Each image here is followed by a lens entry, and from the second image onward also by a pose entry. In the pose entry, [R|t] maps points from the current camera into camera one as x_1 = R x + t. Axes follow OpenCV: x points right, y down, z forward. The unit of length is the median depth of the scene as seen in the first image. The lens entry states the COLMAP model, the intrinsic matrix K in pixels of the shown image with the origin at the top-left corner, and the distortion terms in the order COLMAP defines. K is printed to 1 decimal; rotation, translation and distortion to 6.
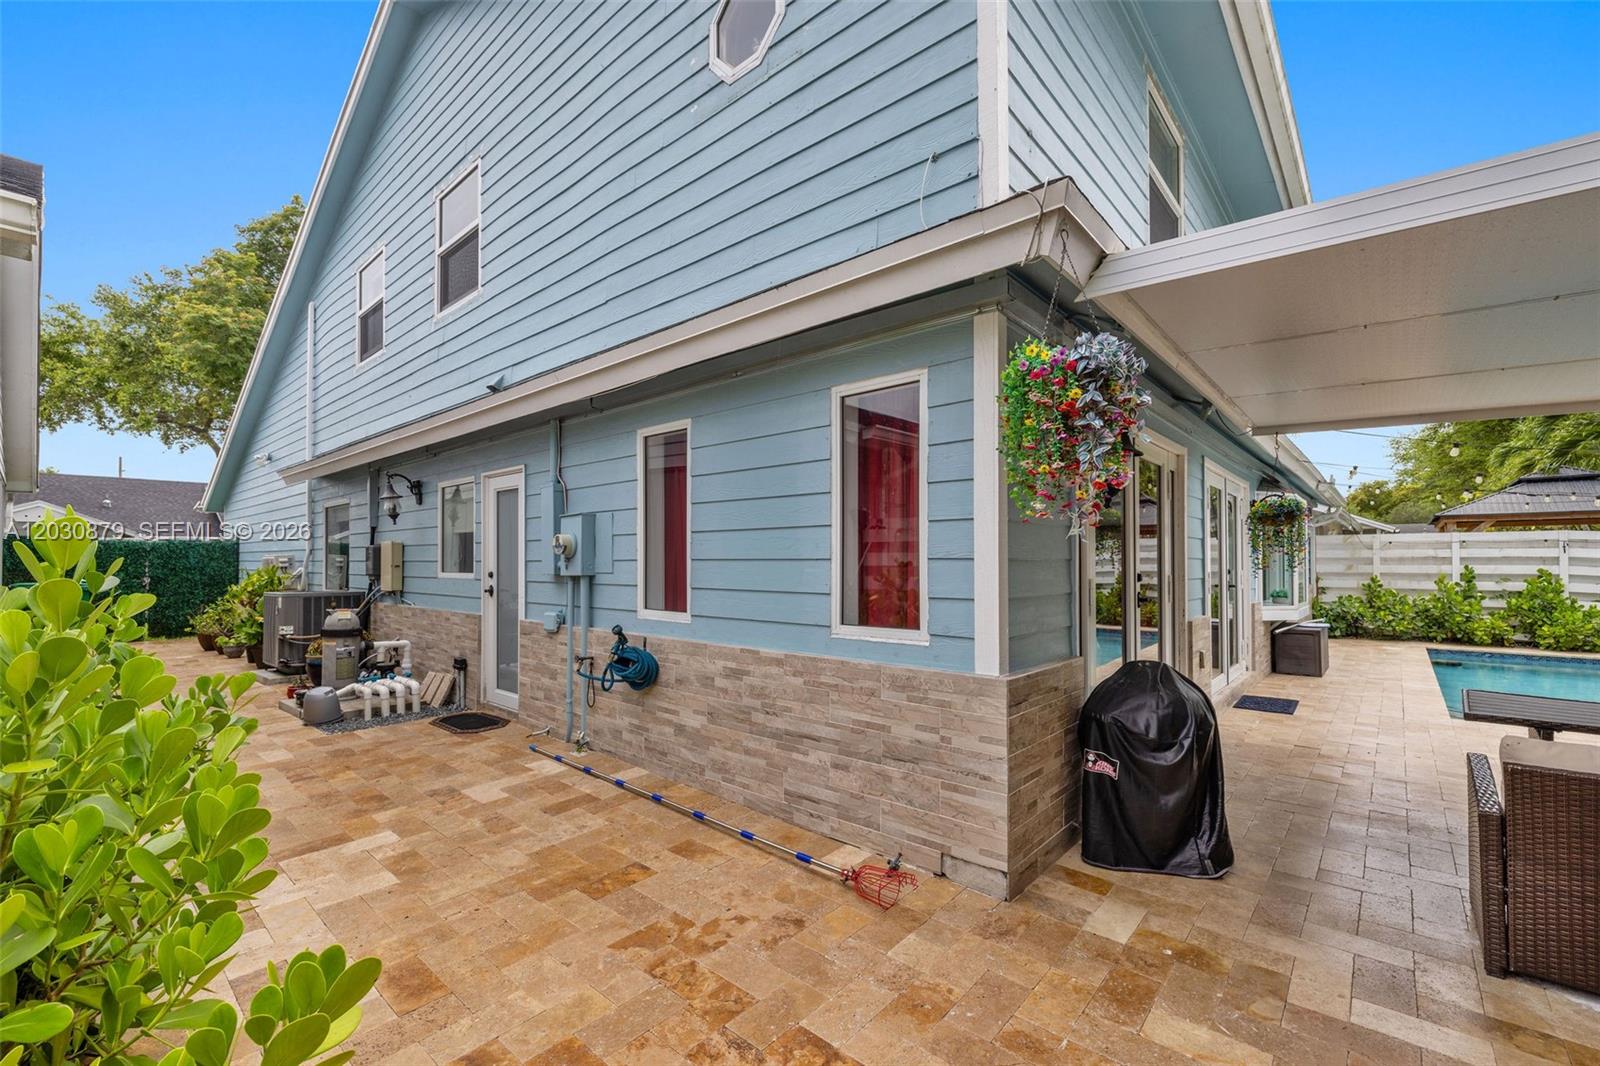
lens RADIAL K [[695.9, 0, 787.3], [0, 695.9, 547.3], [0, 0, 1]] dist [0.000105, -0.000663]
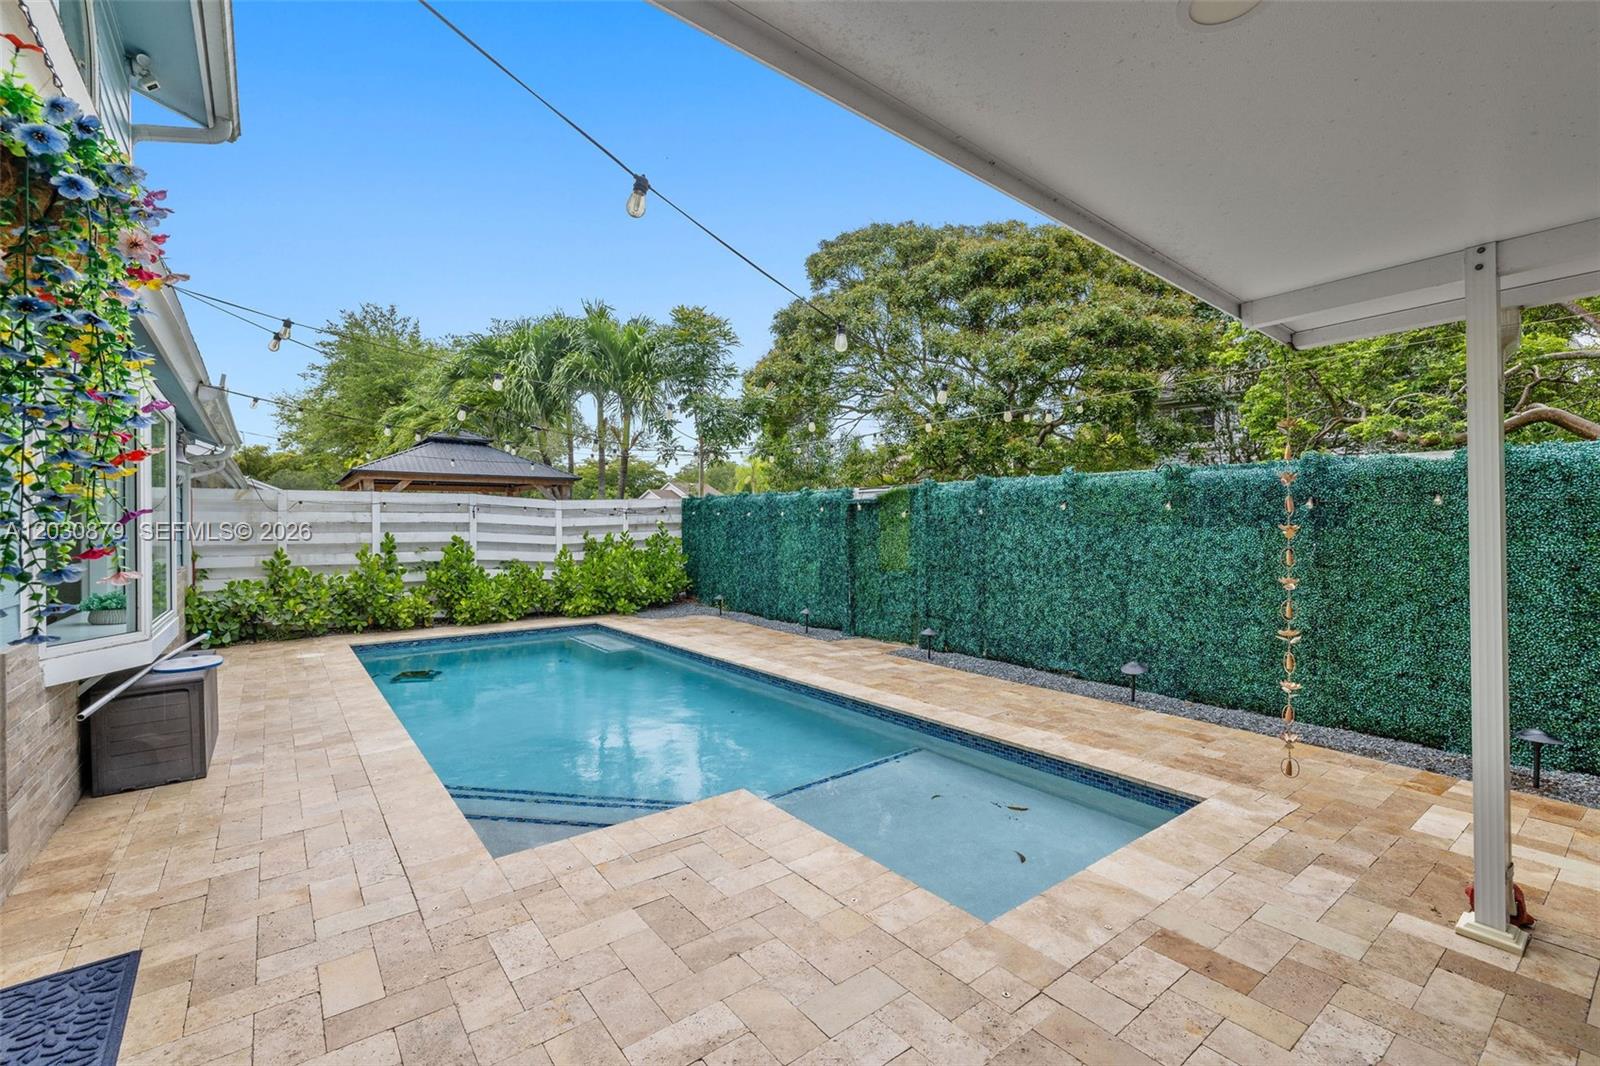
lens RADIAL K [[695.9, 0, 801.3], [0, 695.9, 531.1], [0, 0, 1]] dist [0.000105, -0.000663]
pose [[0.197964, -0.008700, 0.980171, 0.272931], [-0.013895, 0.999835, 0.011681, 0.007766], [-0.980111, -0.015931, 0.197810, 0.362665]]
